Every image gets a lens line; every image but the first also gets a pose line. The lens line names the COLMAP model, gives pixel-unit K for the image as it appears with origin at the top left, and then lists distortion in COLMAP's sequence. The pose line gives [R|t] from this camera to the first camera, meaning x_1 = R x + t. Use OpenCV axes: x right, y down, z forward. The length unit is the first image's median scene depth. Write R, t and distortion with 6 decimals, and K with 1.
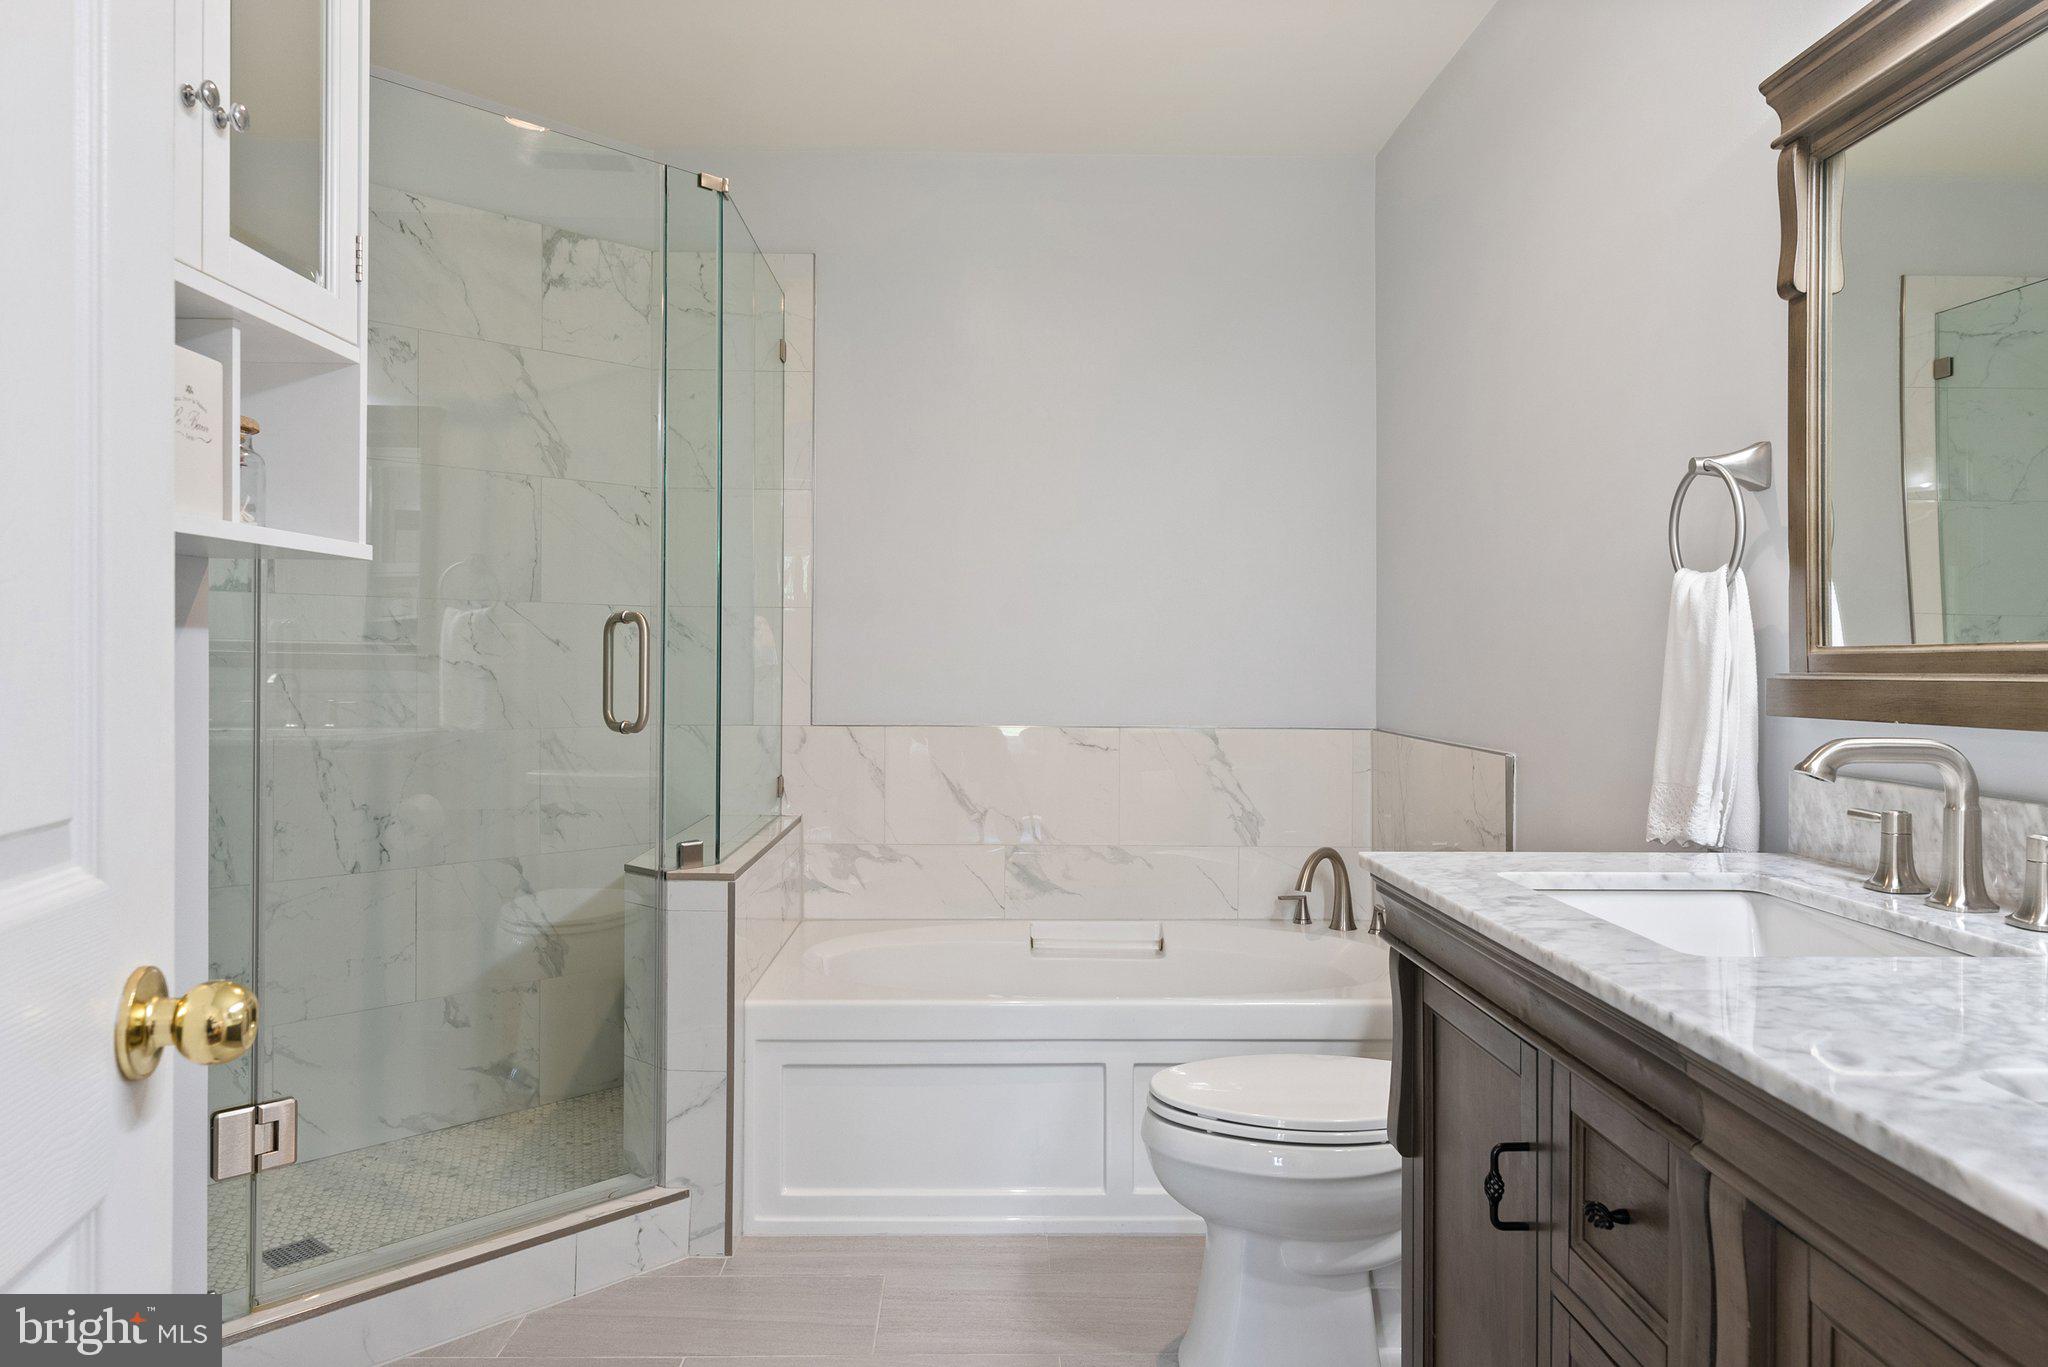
lens RADIAL K [[1399.5, 0, 1022.2], [0, 1399.5, 664.0], [0, 0, 1]] dist [0.004630, 0.017969]
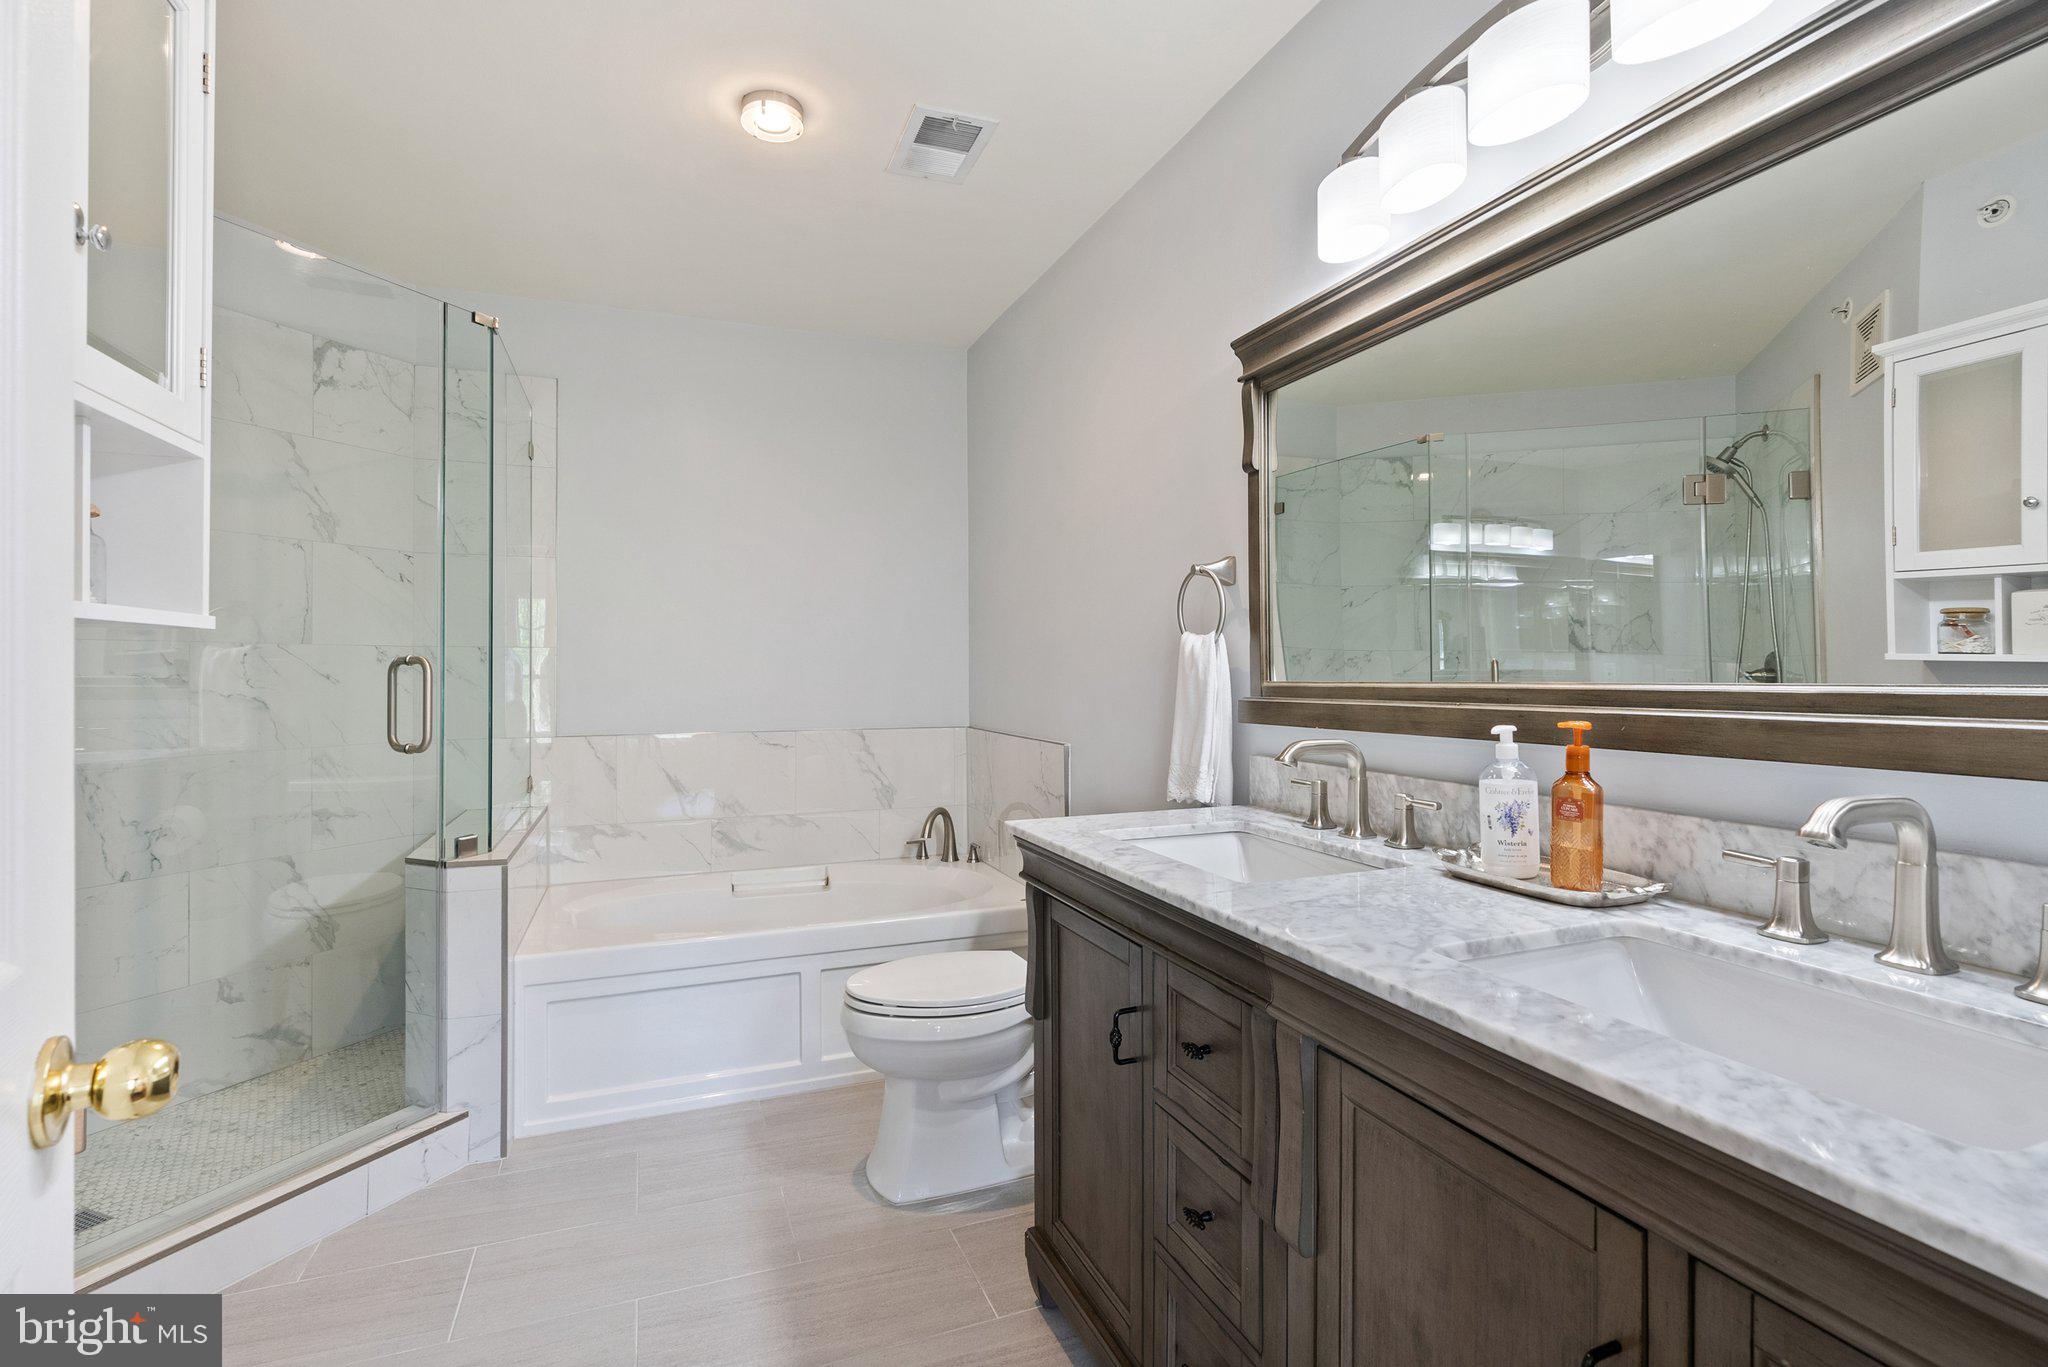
lens RADIAL K [[947.1, 0, 1027.1], [0, 947.1, 669.4], [0, 0, 1]] dist [-0.005809, 0.005464]
pose [[0.939640, -0.009548, 0.342032, -0.063618], [0.011357, 0.999930, -0.003287, -0.018918], [-0.341977, 0.006973, 0.939683, 0.026941]]
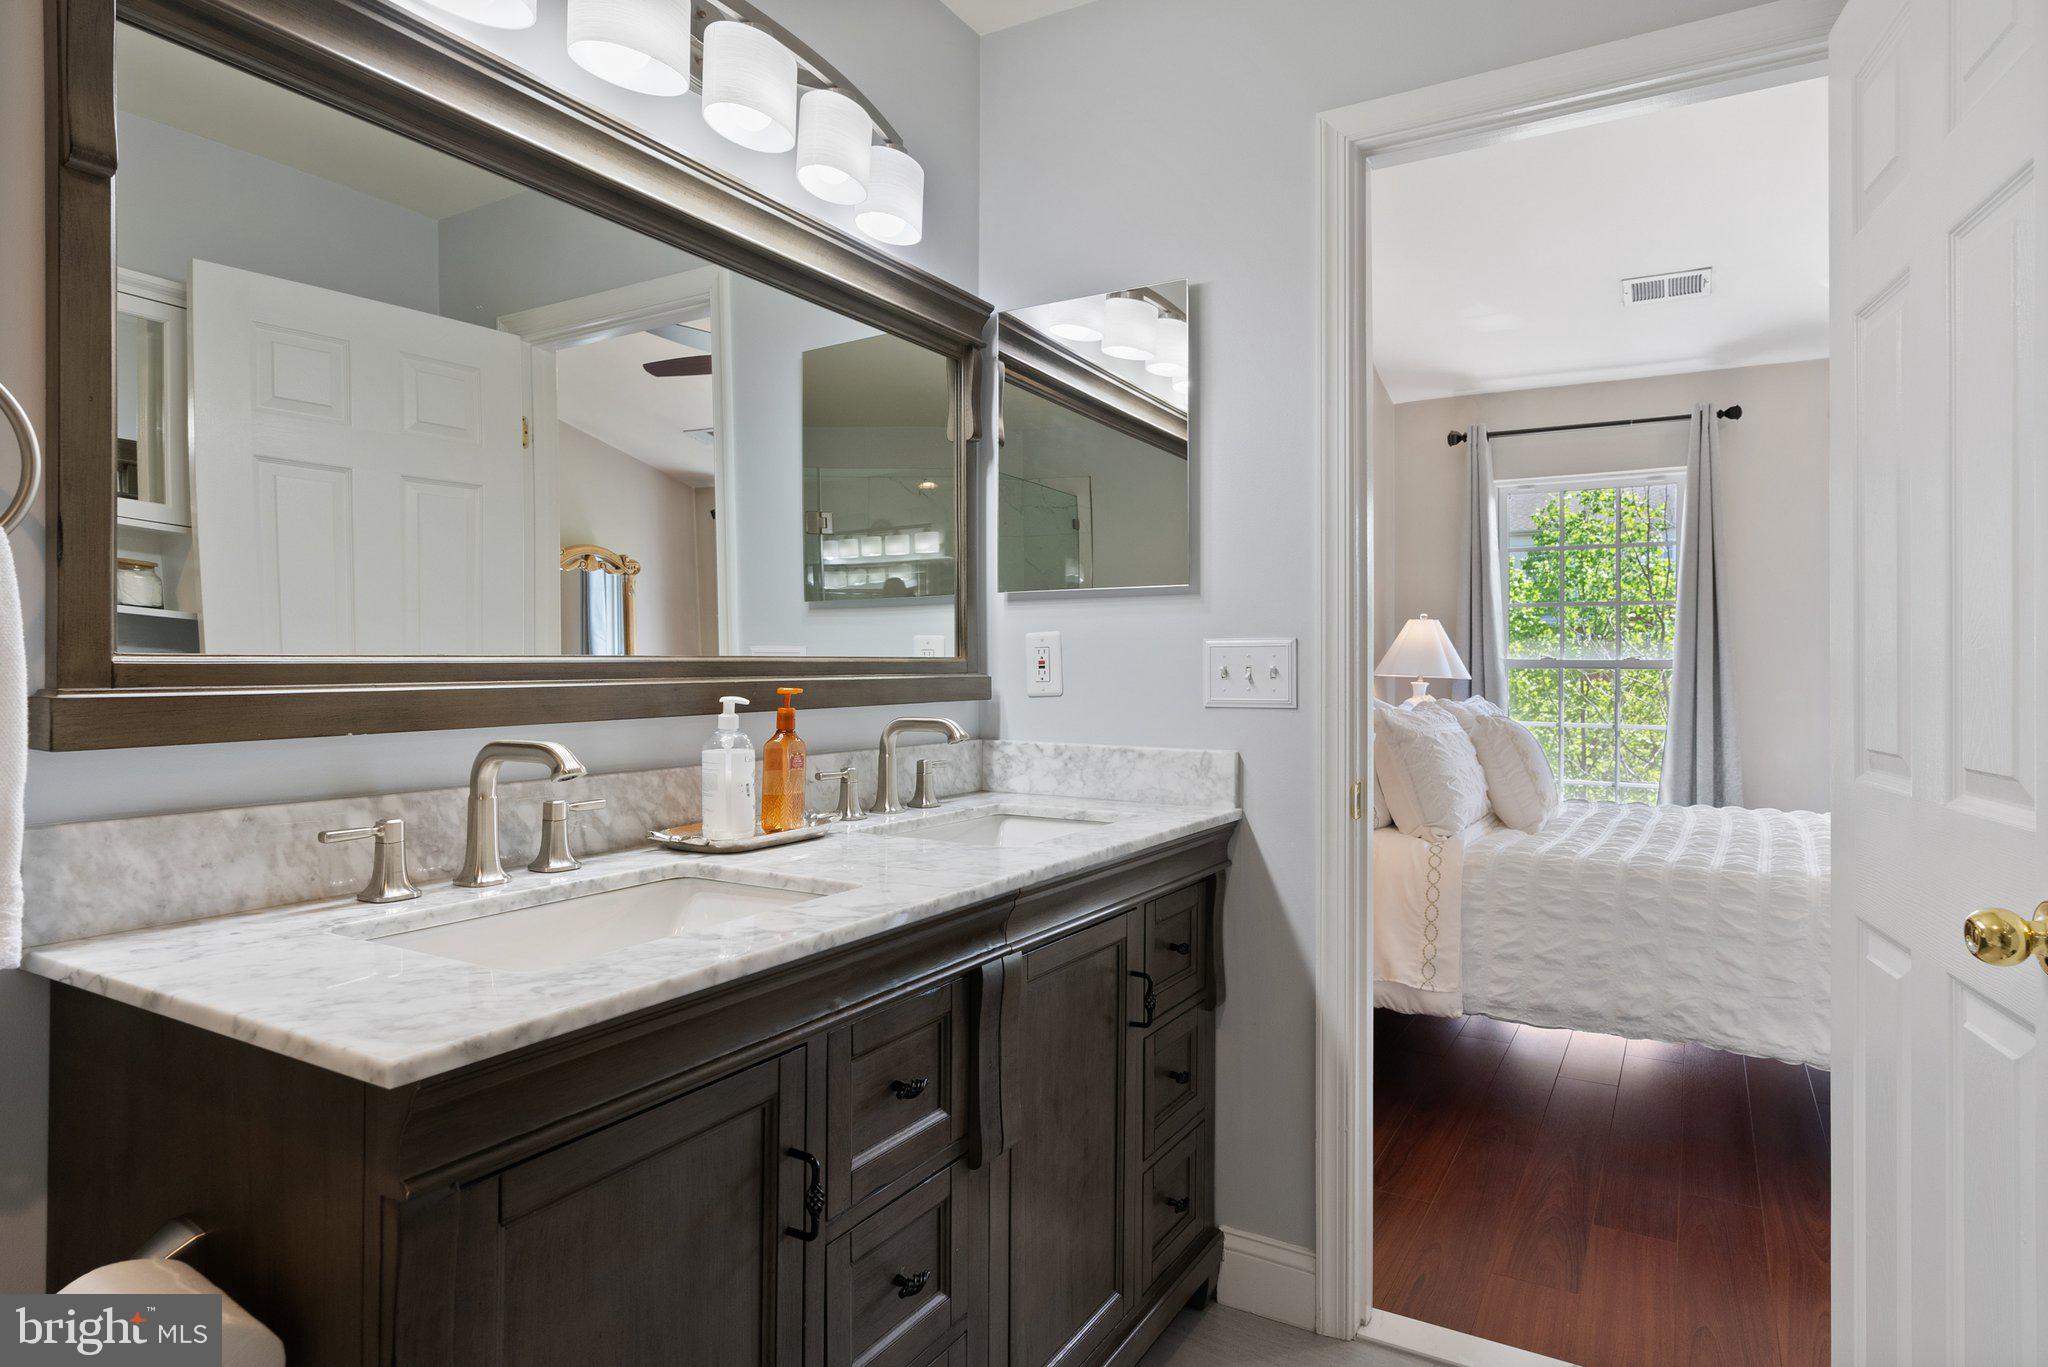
lens RADIAL K [[1121.9, 0, 1024.3], [0, 1121.9, 673.2], [0, 0, 1]] dist [-0.005650, 0.007354]
pose [[-0.843222, -0.011208, 0.537449, -0.122440], [-0.005504, 0.999910, 0.012216, -0.008394], [-0.537538, 0.007342, -0.843208, 0.908734]]
